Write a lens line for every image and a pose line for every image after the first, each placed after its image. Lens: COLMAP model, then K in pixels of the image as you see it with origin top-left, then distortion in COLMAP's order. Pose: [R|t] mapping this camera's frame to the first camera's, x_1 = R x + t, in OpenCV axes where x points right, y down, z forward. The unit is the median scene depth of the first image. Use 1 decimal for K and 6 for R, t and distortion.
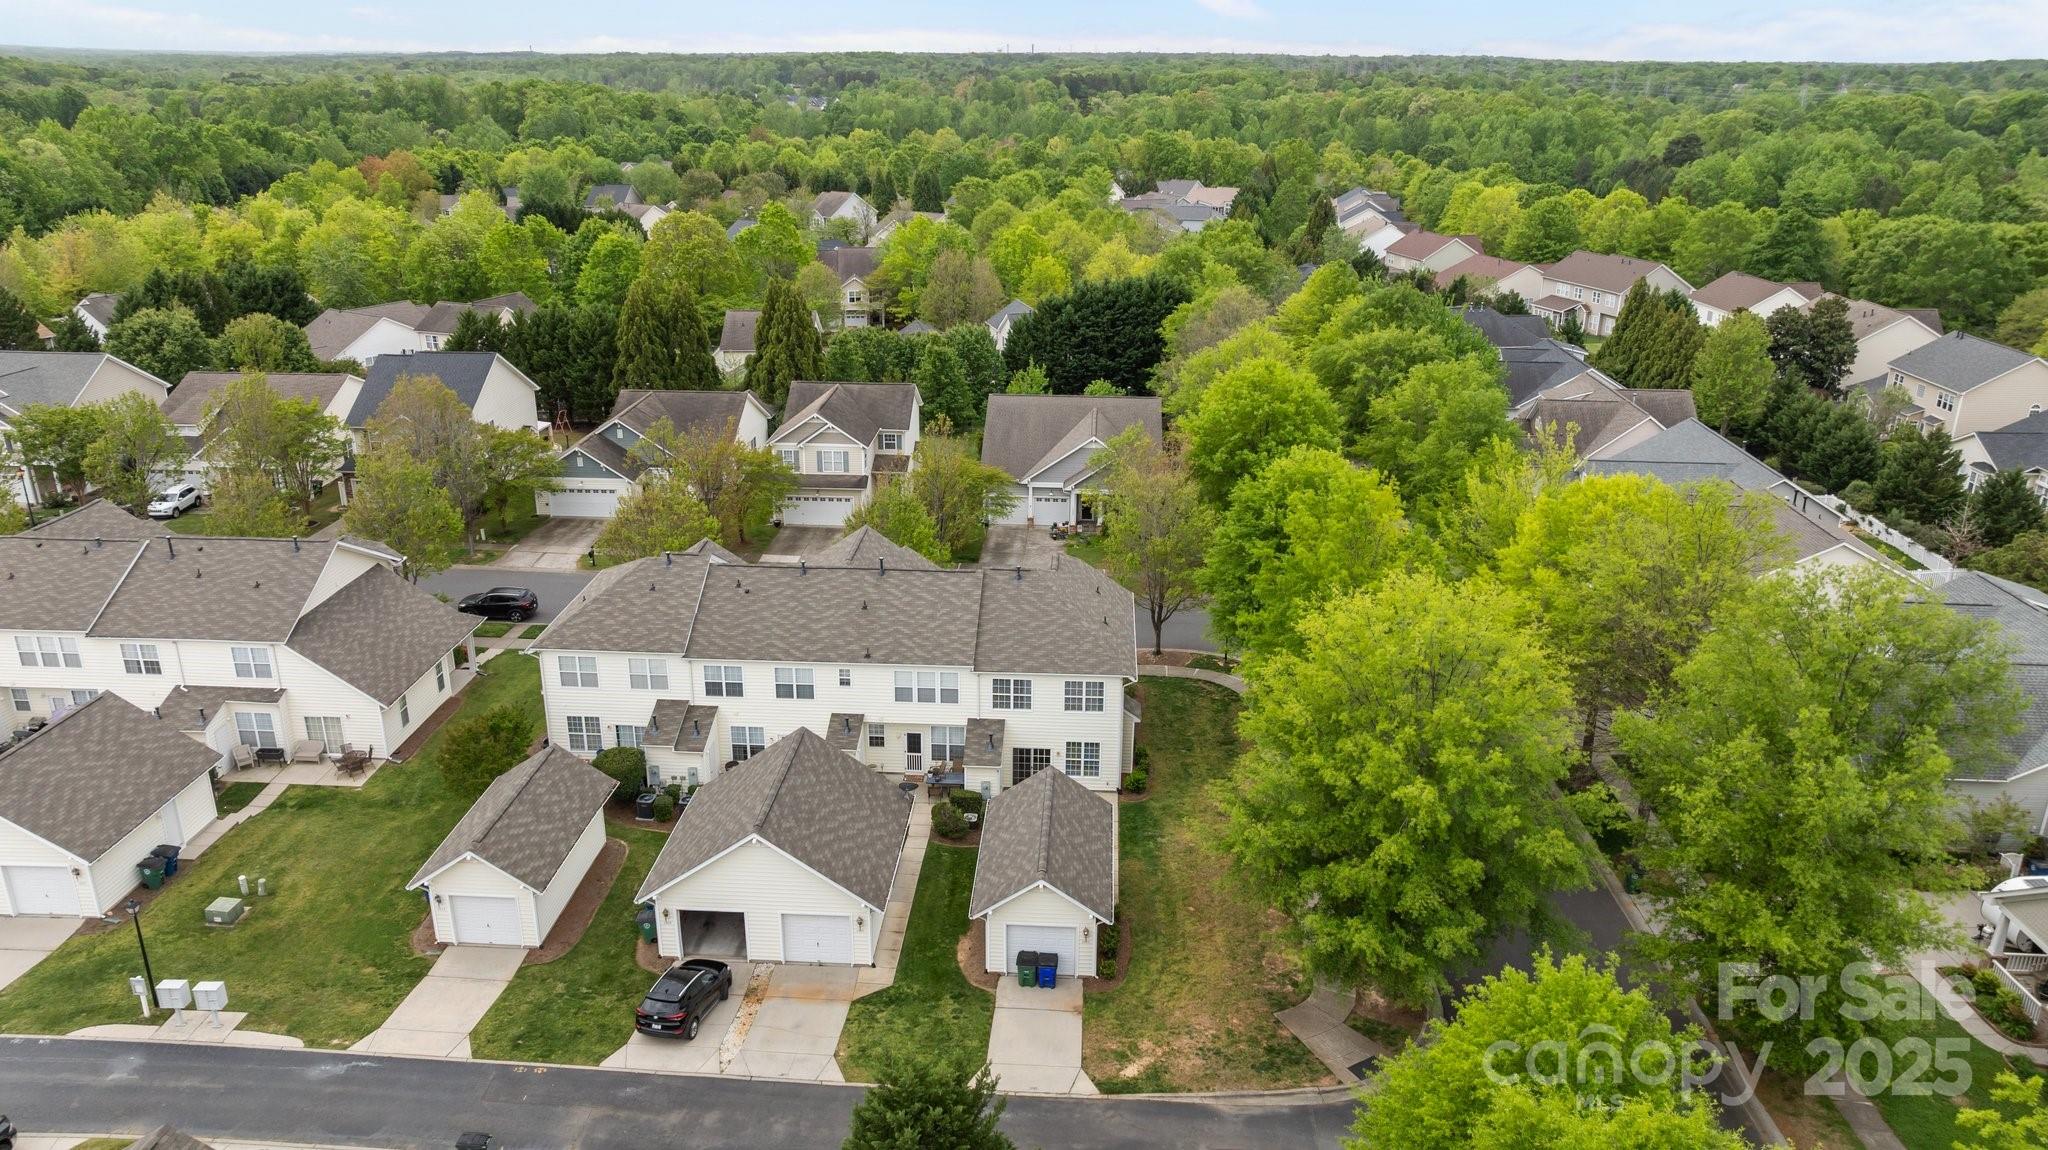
lens RADIAL K [[1450.0, 0, 1024.0], [0, 1450.0, 575.0], [0, 0, 1]] dist [-0.019636, 0.006083]
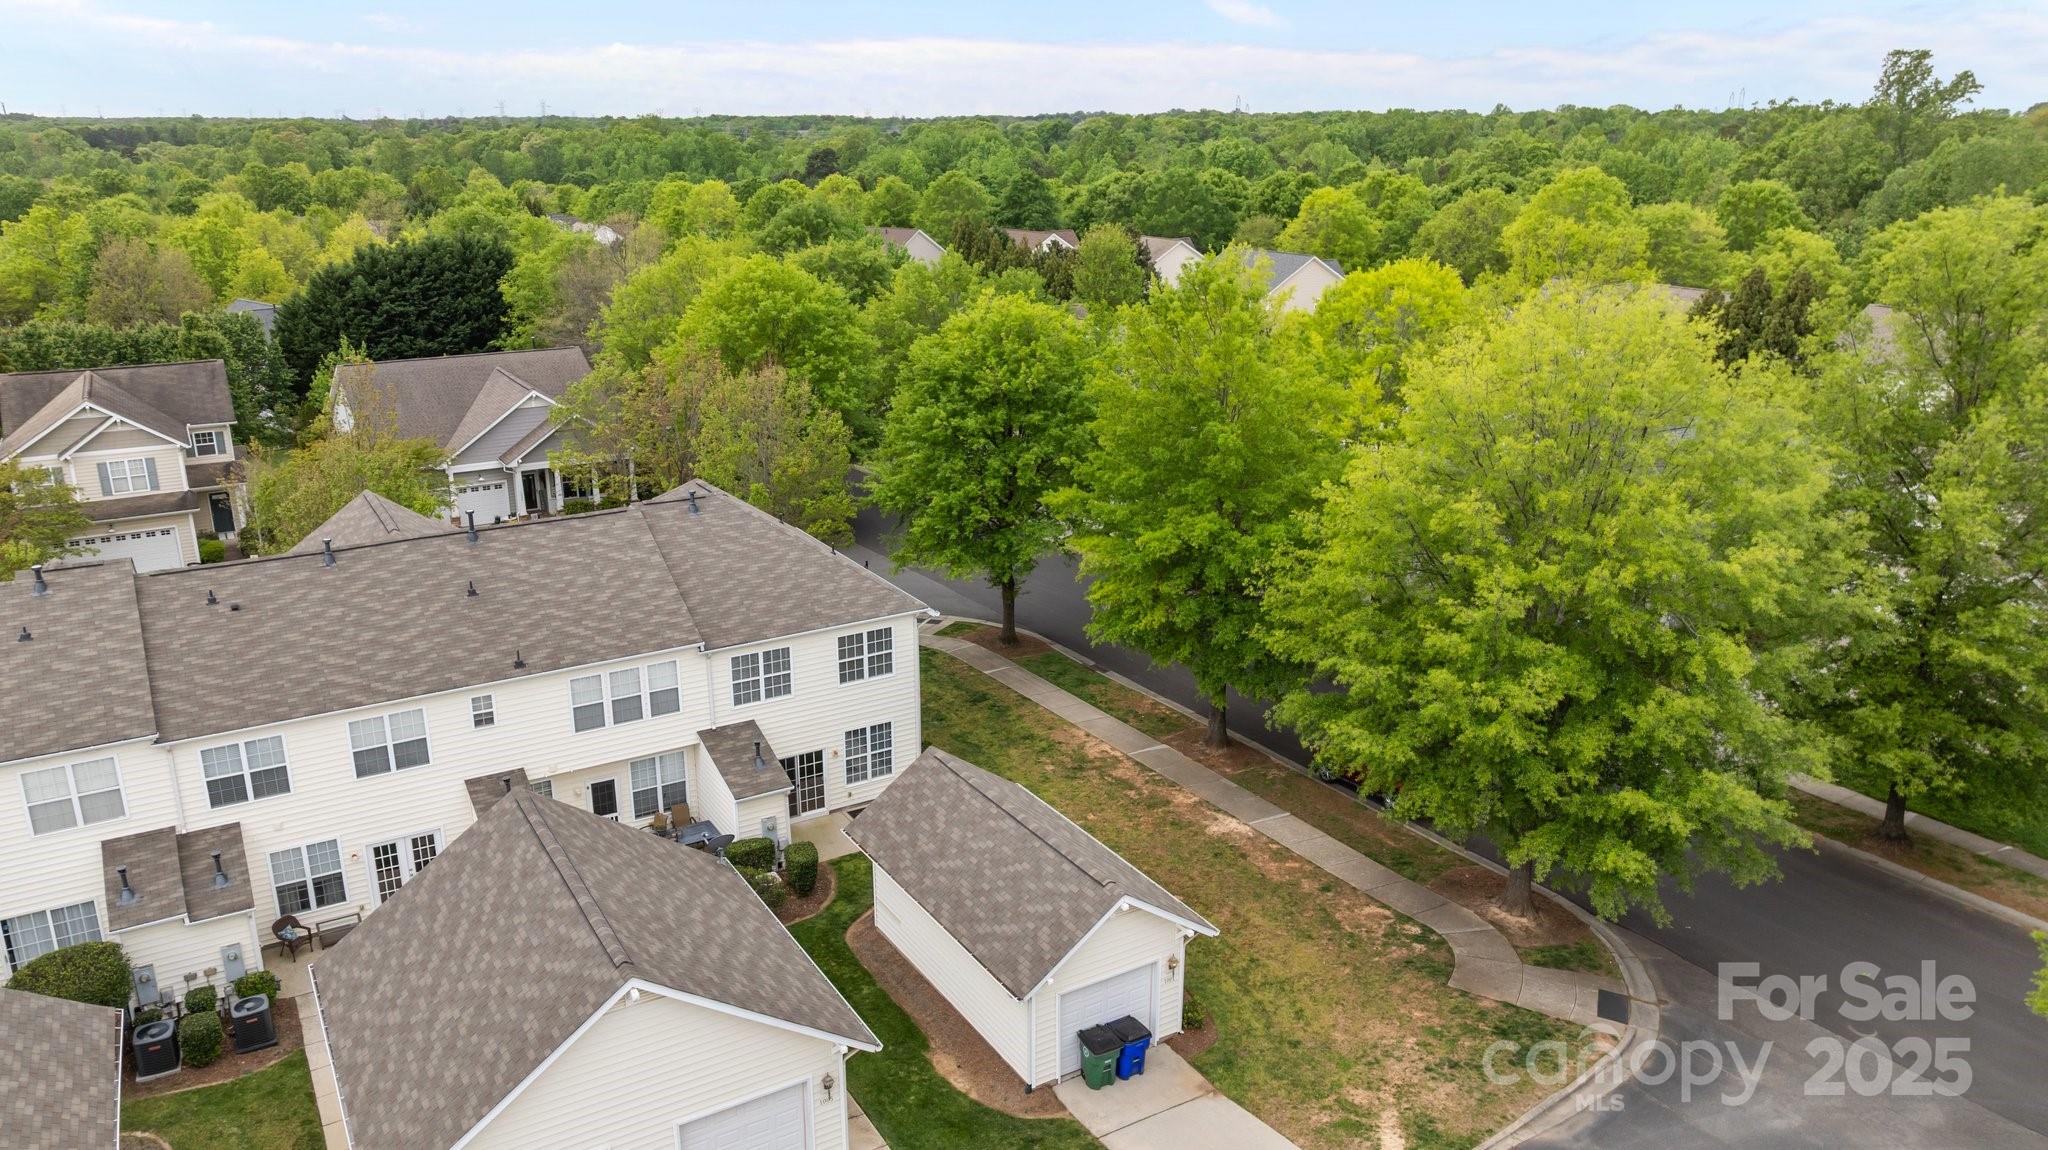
lens RADIAL K [[1450.0, 0, 1024.0], [0, 1450.0, 575.0], [0, 0, 1]] dist [-0.019636, 0.006083]
pose [[0.823696, -0.176287, 0.538932, -0.245052], [0.198601, 0.979933, 0.017003, 0.050639], [-0.531114, 0.093027, 0.842178, 0.400895]]
